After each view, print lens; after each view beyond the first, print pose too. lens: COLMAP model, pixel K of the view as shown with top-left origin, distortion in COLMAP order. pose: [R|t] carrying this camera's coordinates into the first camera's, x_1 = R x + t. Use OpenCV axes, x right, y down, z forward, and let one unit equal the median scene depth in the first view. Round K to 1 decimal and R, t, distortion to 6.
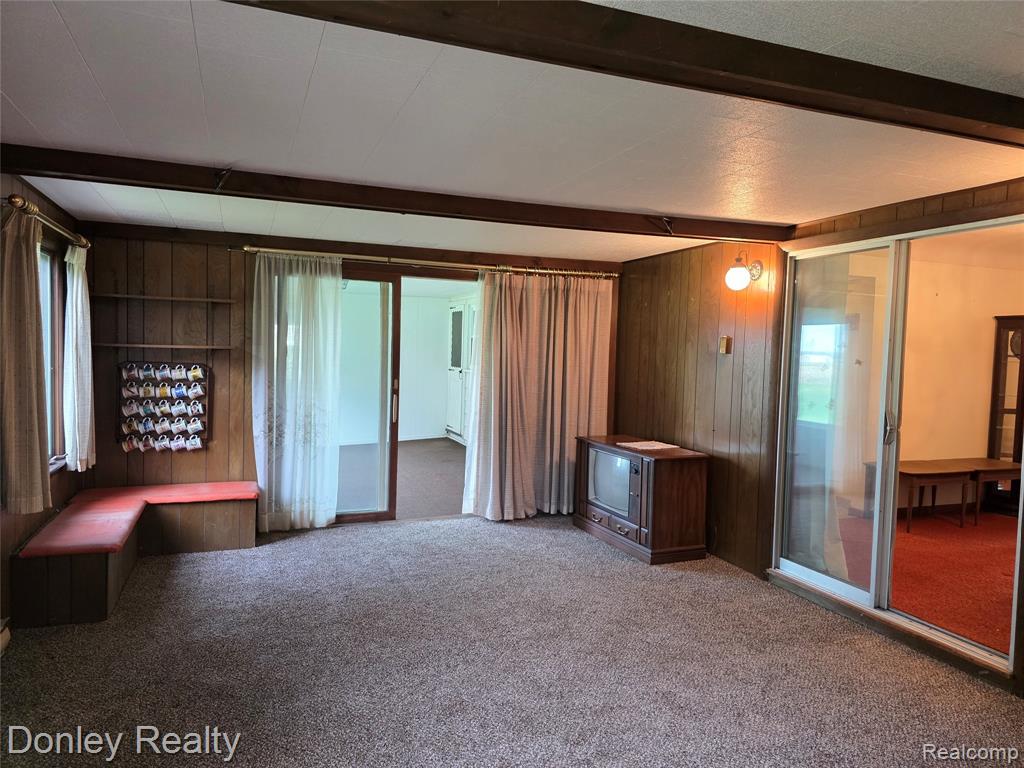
lens RADIAL K [[688.6, 0, 517.2], [0, 688.6, 382.0], [0, 0, 1]] dist [0.067147, -0.070178]
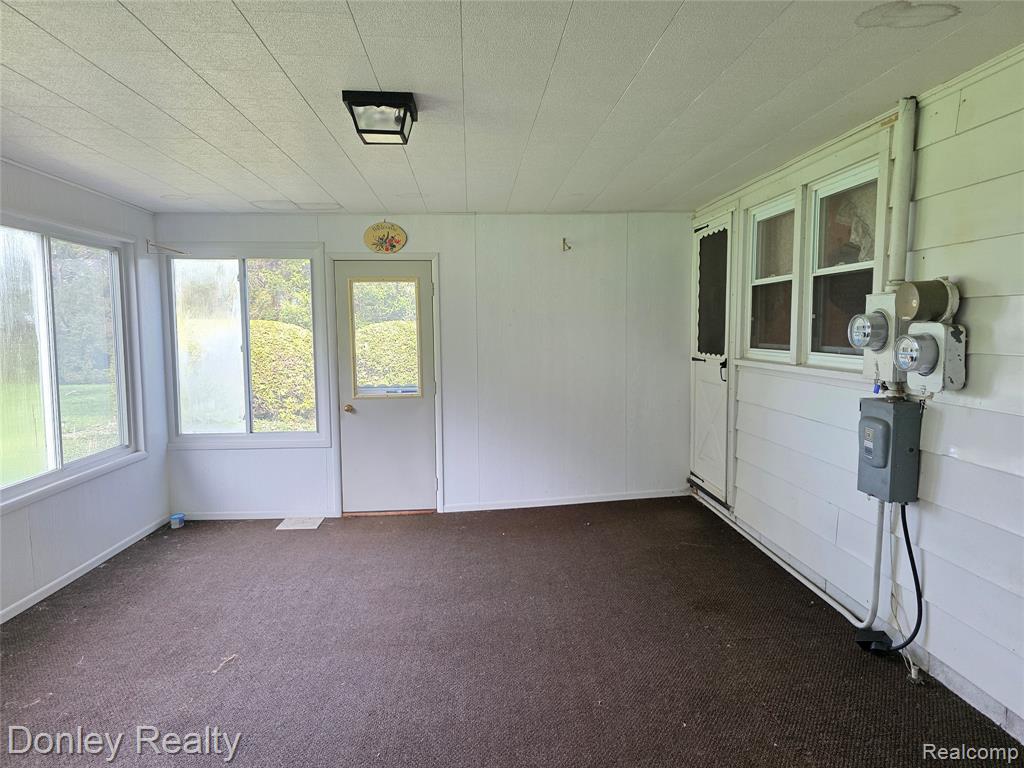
lens RADIAL K [[688.6, 0, 517.2], [0, 688.6, 382.0], [0, 0, 1]] dist [0.067147, -0.070178]
pose [[0.953003, -0.011425, -0.302746, -0.070616], [0.018785, 0.999594, 0.021411, -0.014804], [0.302378, -0.026092, 0.952831, 0.503148]]
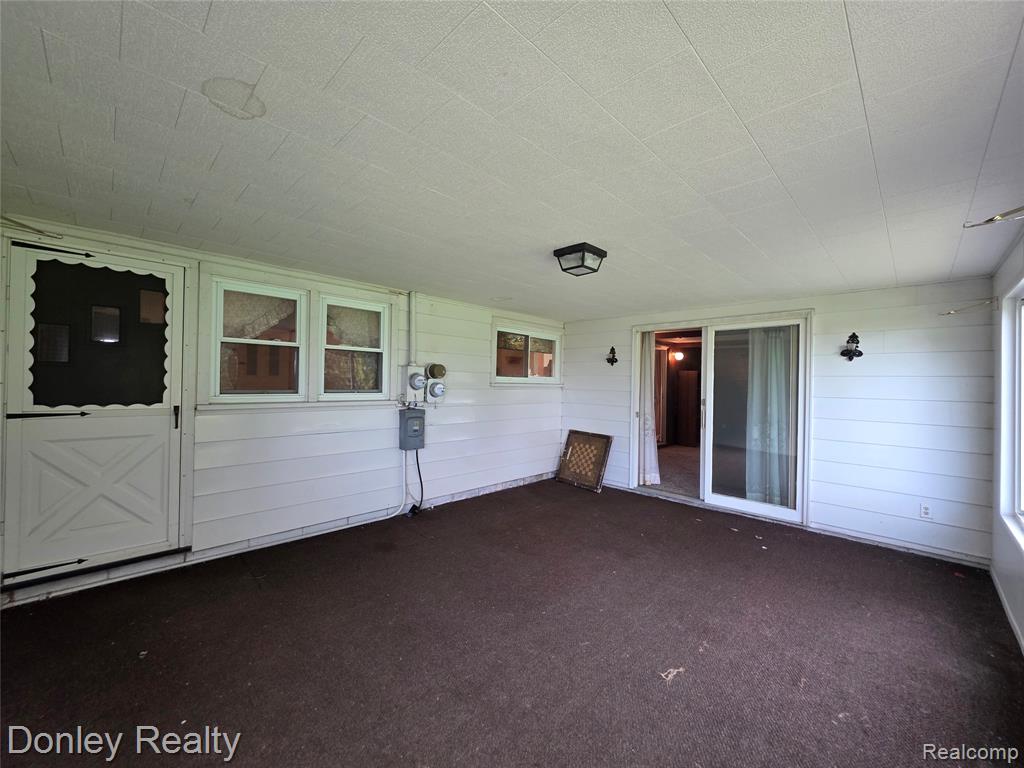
lens RADIAL K [[405.8, 0, 511.1], [0, 405.8, 381.8], [0, 0, 1]] dist [0.000191, 0.000096]
pose [[-0.396141, -0.035045, 0.917521, -0.393459], [0.020754, 0.998674, 0.047105, -0.040576], [-0.917955, 0.037702, -0.394888, 0.858022]]
